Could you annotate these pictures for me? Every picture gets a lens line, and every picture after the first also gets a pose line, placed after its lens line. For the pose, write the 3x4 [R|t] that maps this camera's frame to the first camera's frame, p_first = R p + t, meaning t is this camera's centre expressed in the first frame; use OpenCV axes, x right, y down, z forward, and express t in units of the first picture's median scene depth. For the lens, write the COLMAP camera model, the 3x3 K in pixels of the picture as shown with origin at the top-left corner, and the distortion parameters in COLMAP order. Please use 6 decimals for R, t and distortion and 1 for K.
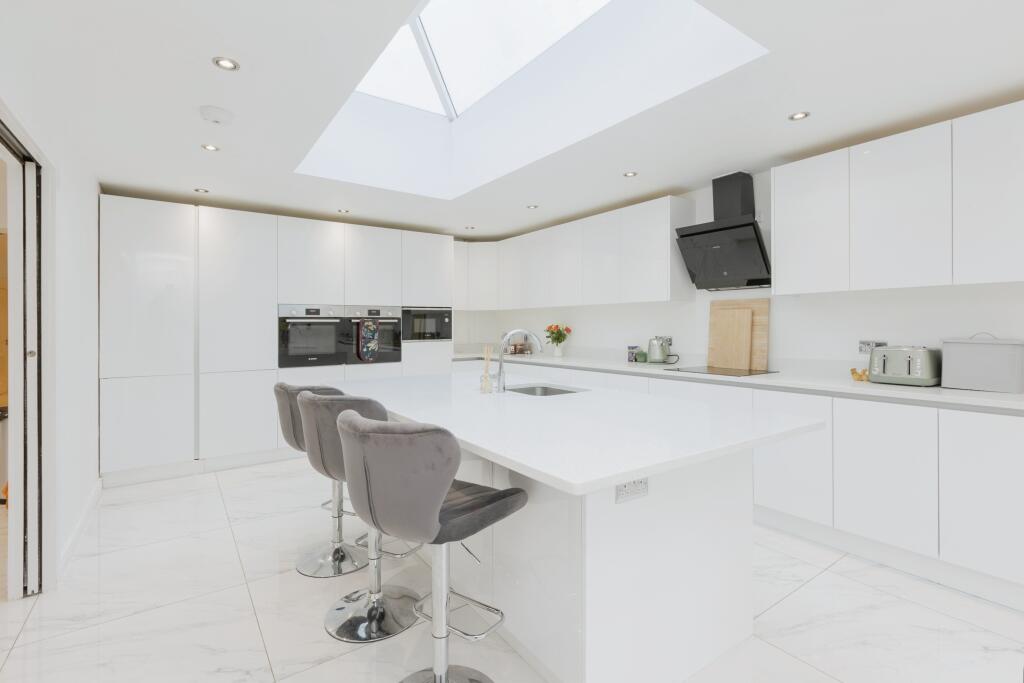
lens RADIAL K [[486.1, 0, 514.5], [0, 486.1, 332.5], [0, 0, 1]] dist [0.003852, -0.000168]
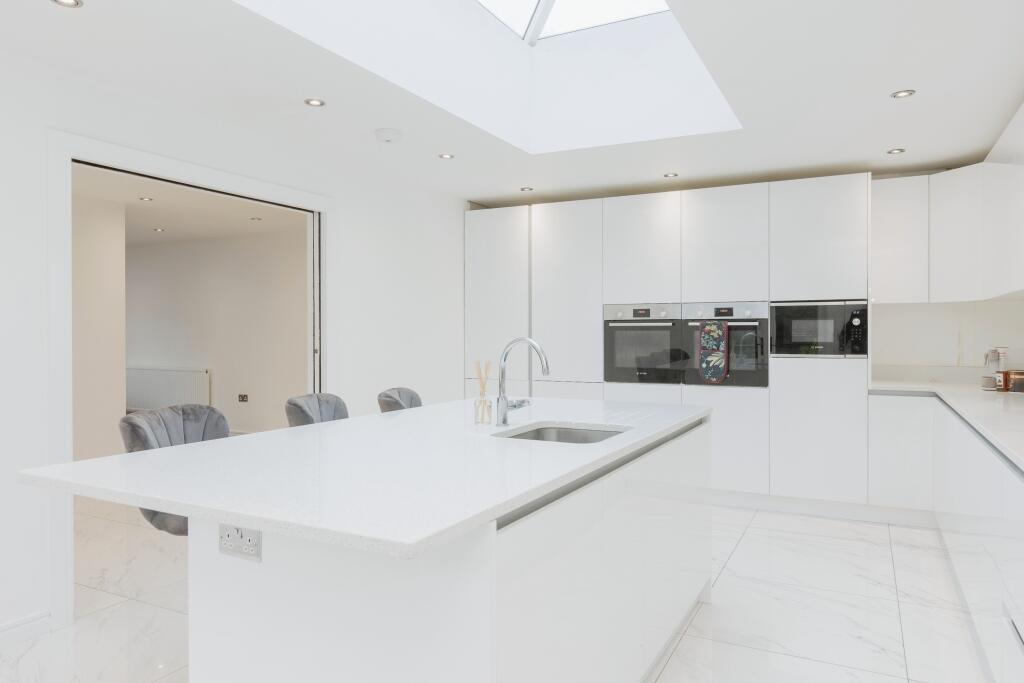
lens RADIAL K [[667.6, 0, 514.5], [0, 667.6, 339.0], [0, 0, 1]] dist [0.005593, 0.001069]
pose [[0.461391, 0.011631, -0.887121, 0.416169], [-0.015902, 0.999862, 0.004839, -0.002667], [0.887055, 0.011875, 0.461512, 0.308772]]
